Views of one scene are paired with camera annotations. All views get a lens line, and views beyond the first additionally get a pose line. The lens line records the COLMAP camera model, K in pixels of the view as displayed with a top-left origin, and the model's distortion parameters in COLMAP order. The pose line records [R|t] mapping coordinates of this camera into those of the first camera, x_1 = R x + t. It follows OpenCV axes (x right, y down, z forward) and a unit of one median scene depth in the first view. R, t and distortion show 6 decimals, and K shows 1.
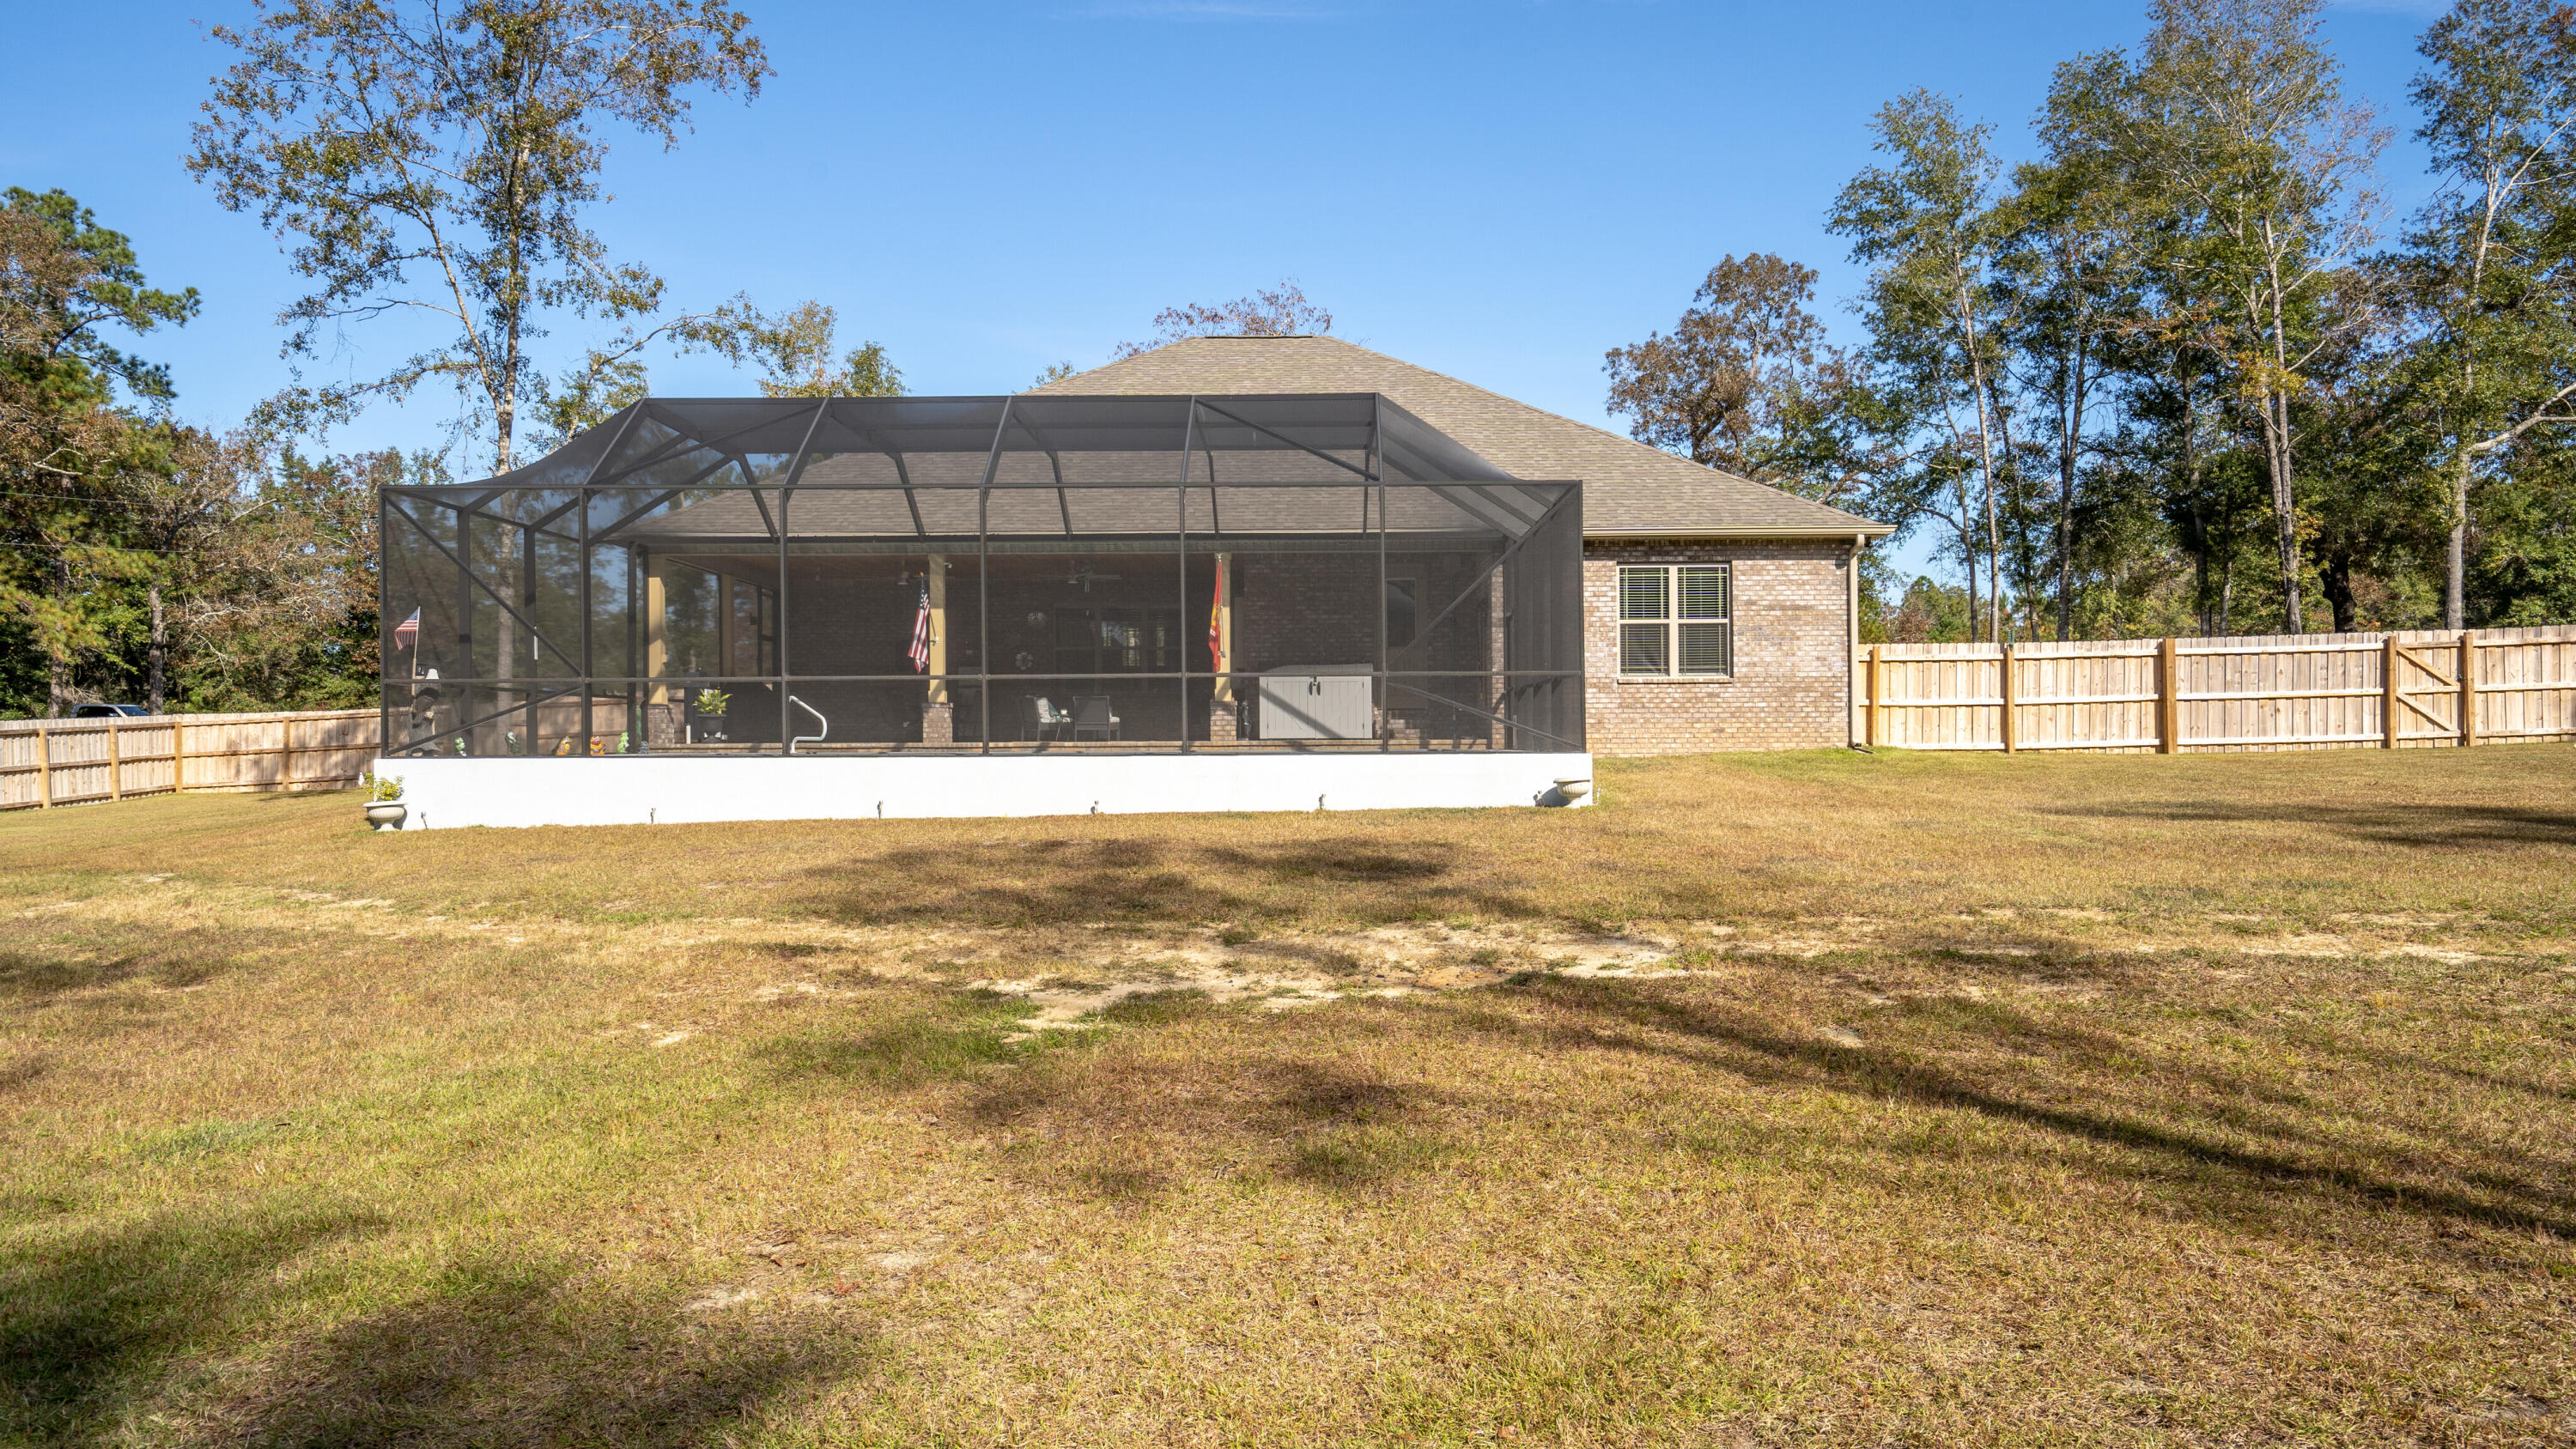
lens RADIAL K [[1823.7, 0, 1301.2], [0, 1823.7, 725.7], [0, 0, 1]] dist [0.055887, 0.002232]
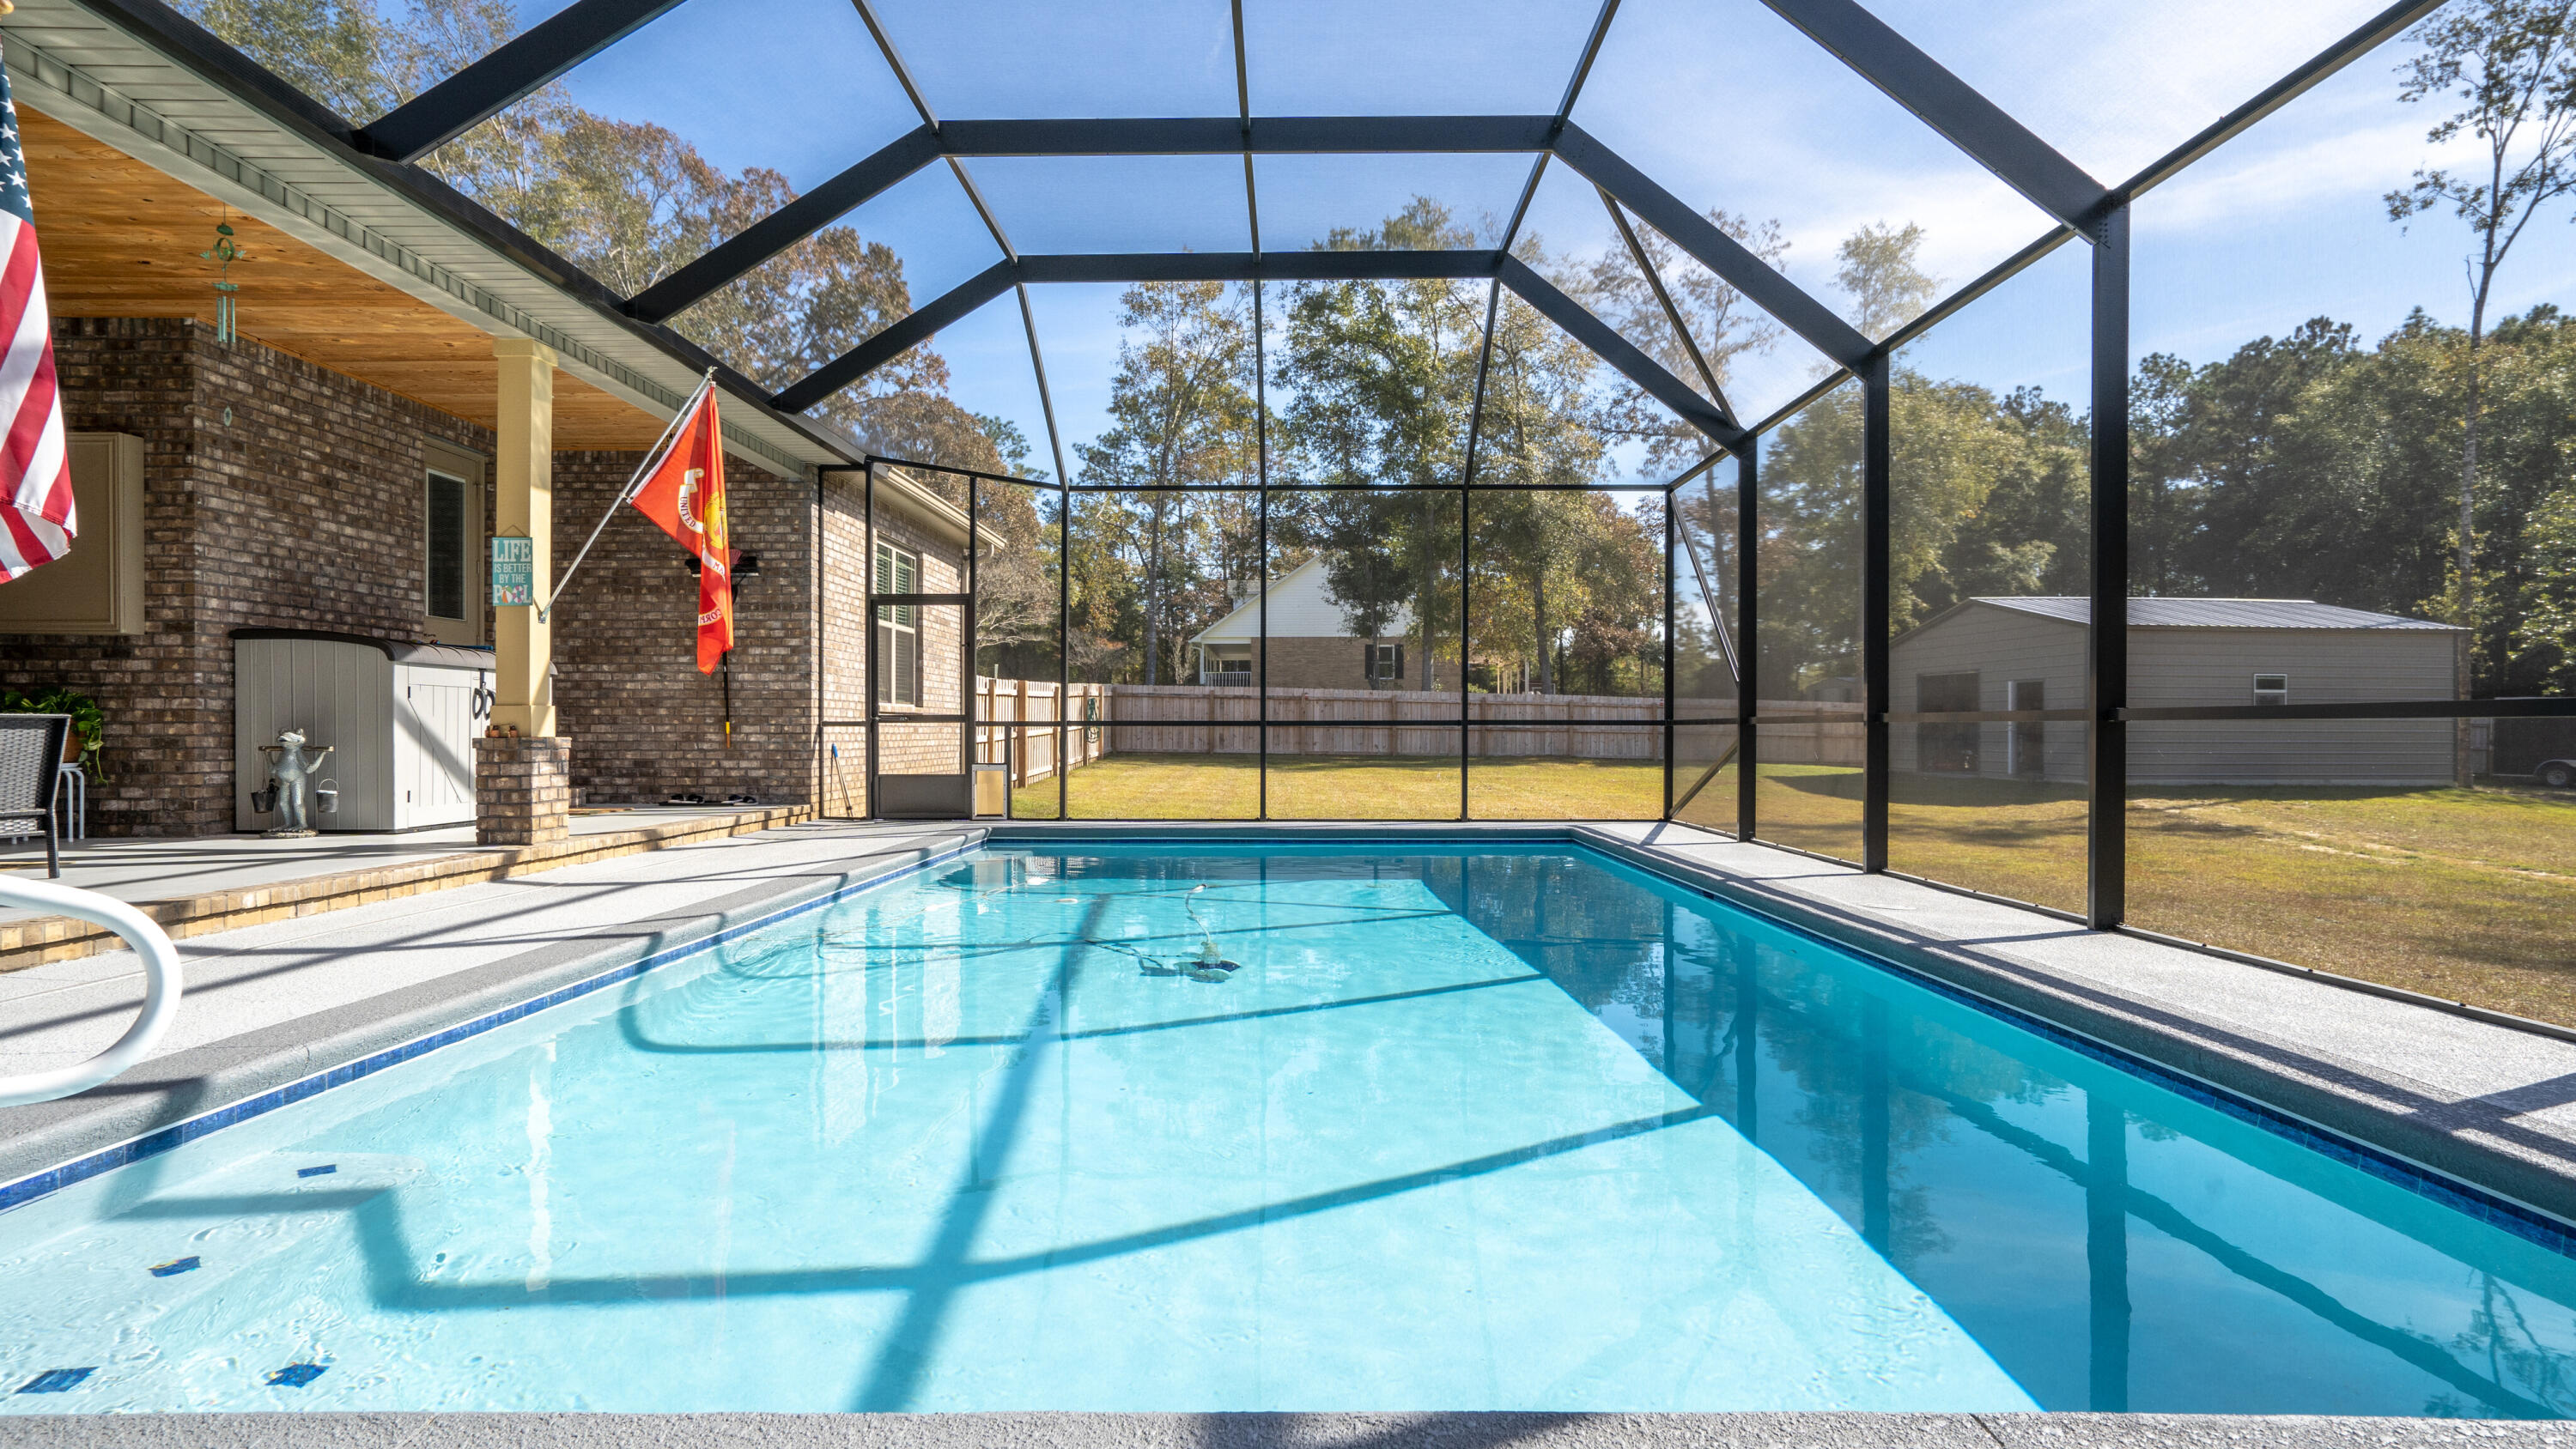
lens RADIAL K [[1364.6, 0, 1292.7], [0, 1364.6, 741.3], [0, 0, 1]] dist [-0.025831, 0.030939]
pose [[-0.011726, -0.000758, 0.999931, -0.323961], [-0.012679, 0.999919, 0.000610, -0.014353], [-0.999851, -0.012671, -0.011735, 0.844461]]
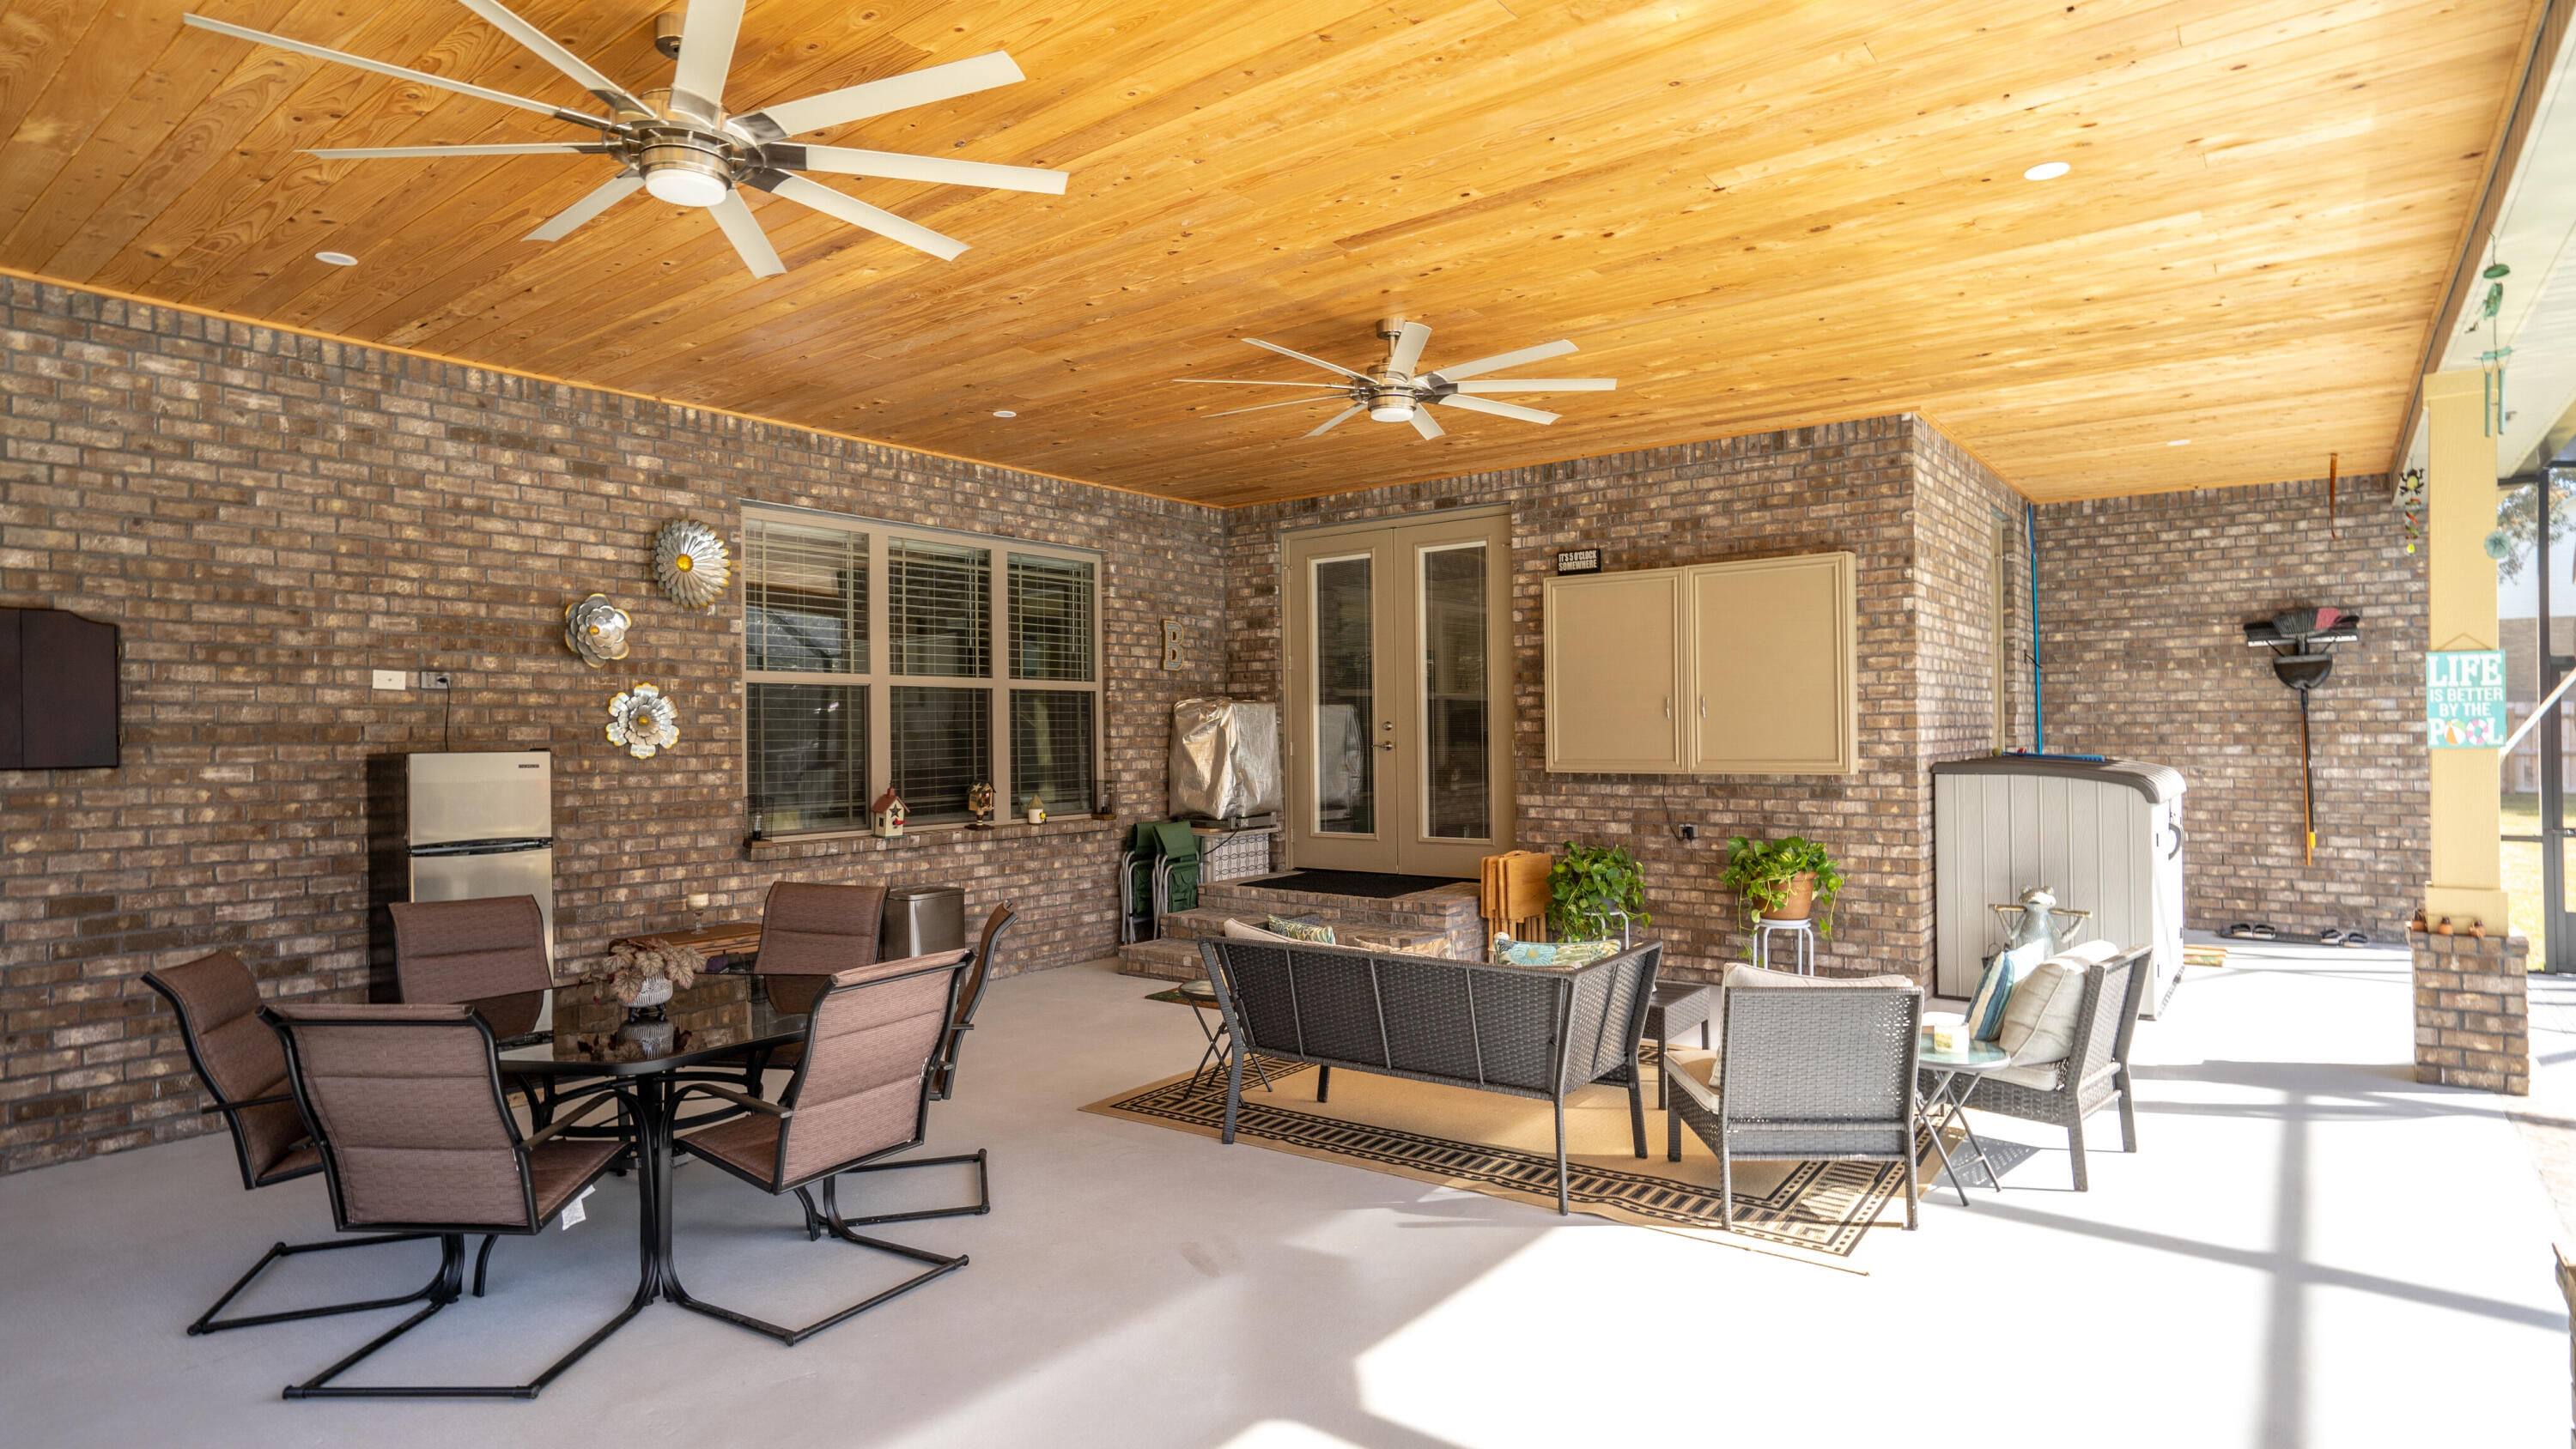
lens RADIAL K [[1364.6, 0, 1287.6], [0, 1364.6, 727.0], [0, 0, 1]] dist [-0.025831, 0.030939]
pose [[0.587340, 0.002062, 0.809337, -0.303997], [-0.002708, 0.999996, -0.000583, -0.042542], [-0.809335, -0.001850, 0.587344, 1.024241]]
